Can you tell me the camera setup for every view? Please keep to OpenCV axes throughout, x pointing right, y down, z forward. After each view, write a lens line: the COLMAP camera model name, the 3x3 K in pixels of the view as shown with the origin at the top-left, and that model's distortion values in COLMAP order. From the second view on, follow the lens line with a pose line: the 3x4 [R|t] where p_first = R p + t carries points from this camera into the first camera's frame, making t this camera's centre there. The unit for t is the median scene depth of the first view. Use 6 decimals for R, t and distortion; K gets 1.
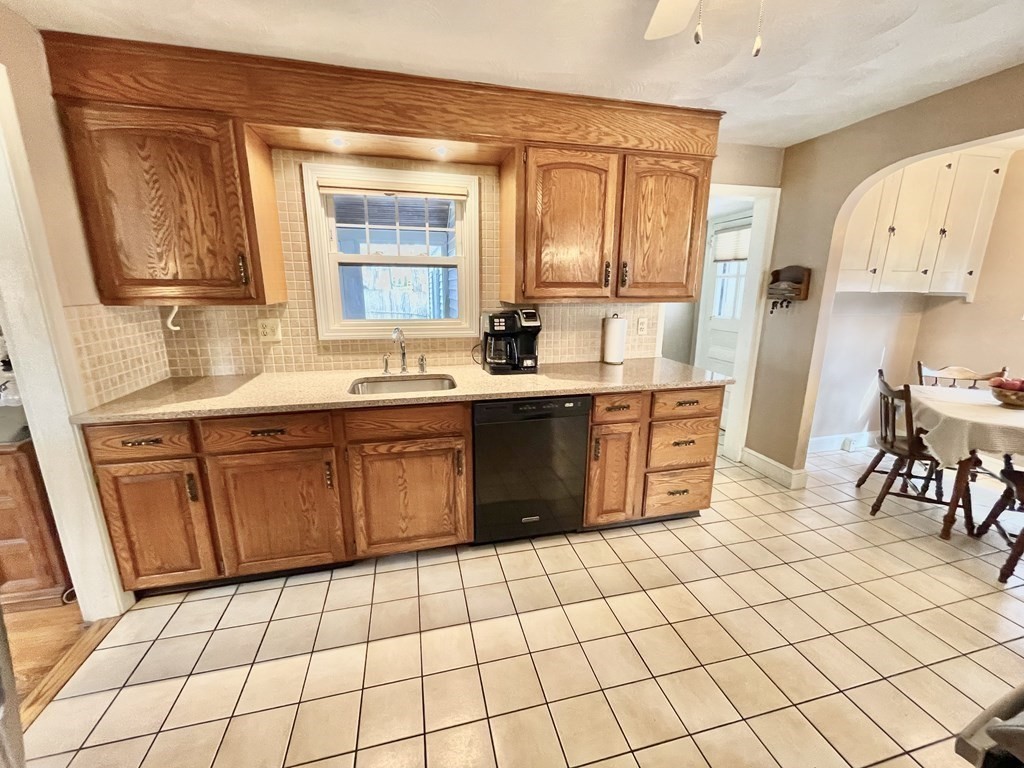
lens RADIAL K [[413.8, 0, 513.1], [0, 413.8, 382.2], [0, 0, 1]] dist [-0.003298, -0.000590]
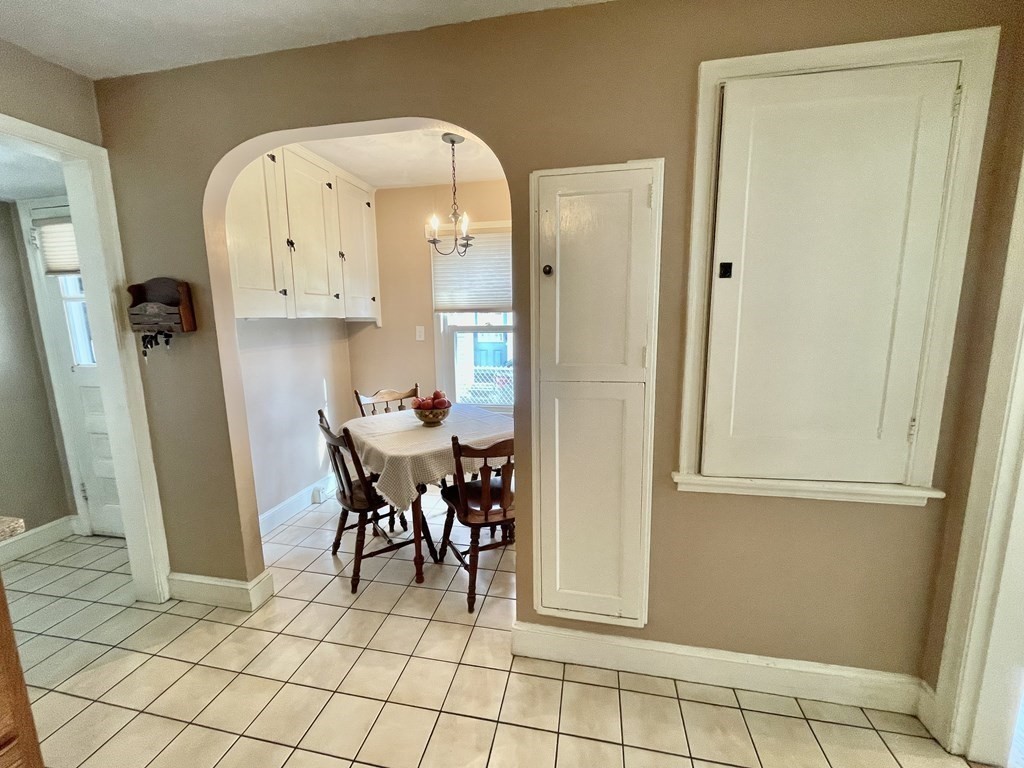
lens RADIAL K [[413.8, 0, 513.1], [0, 413.8, 382.2], [0, 0, 1]] dist [-0.003298, -0.000590]
pose [[0.427047, -0.149353, 0.891810, 0.352294], [0.219589, 0.973870, 0.057945, -0.051732], [-0.877161, 0.171086, 0.448684, 0.304302]]
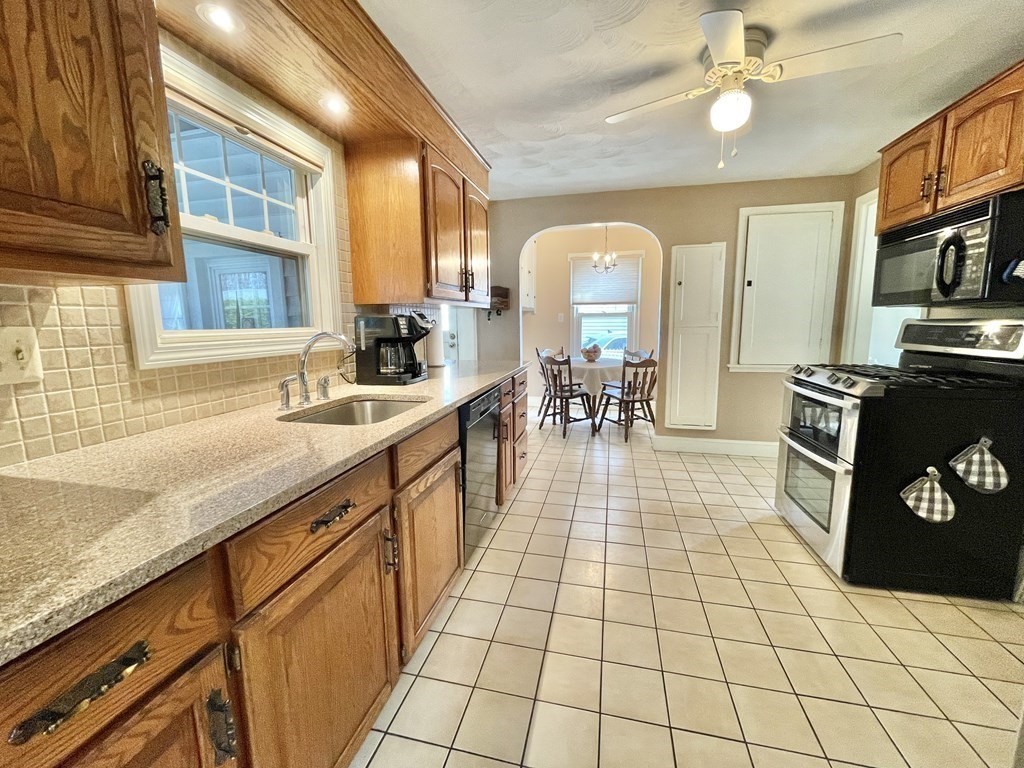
lens RADIAL K [[416.4, 0, 514.5], [0, 416.4, 382.2], [0, 0, 1]] dist [-0.001561, -0.000008]
pose [[0.457608, -0.142444, 0.877670, -0.630707], [0.217111, 0.975106, 0.045058, -0.012345], [-0.862240, 0.169933, 0.477143, 0.346038]]
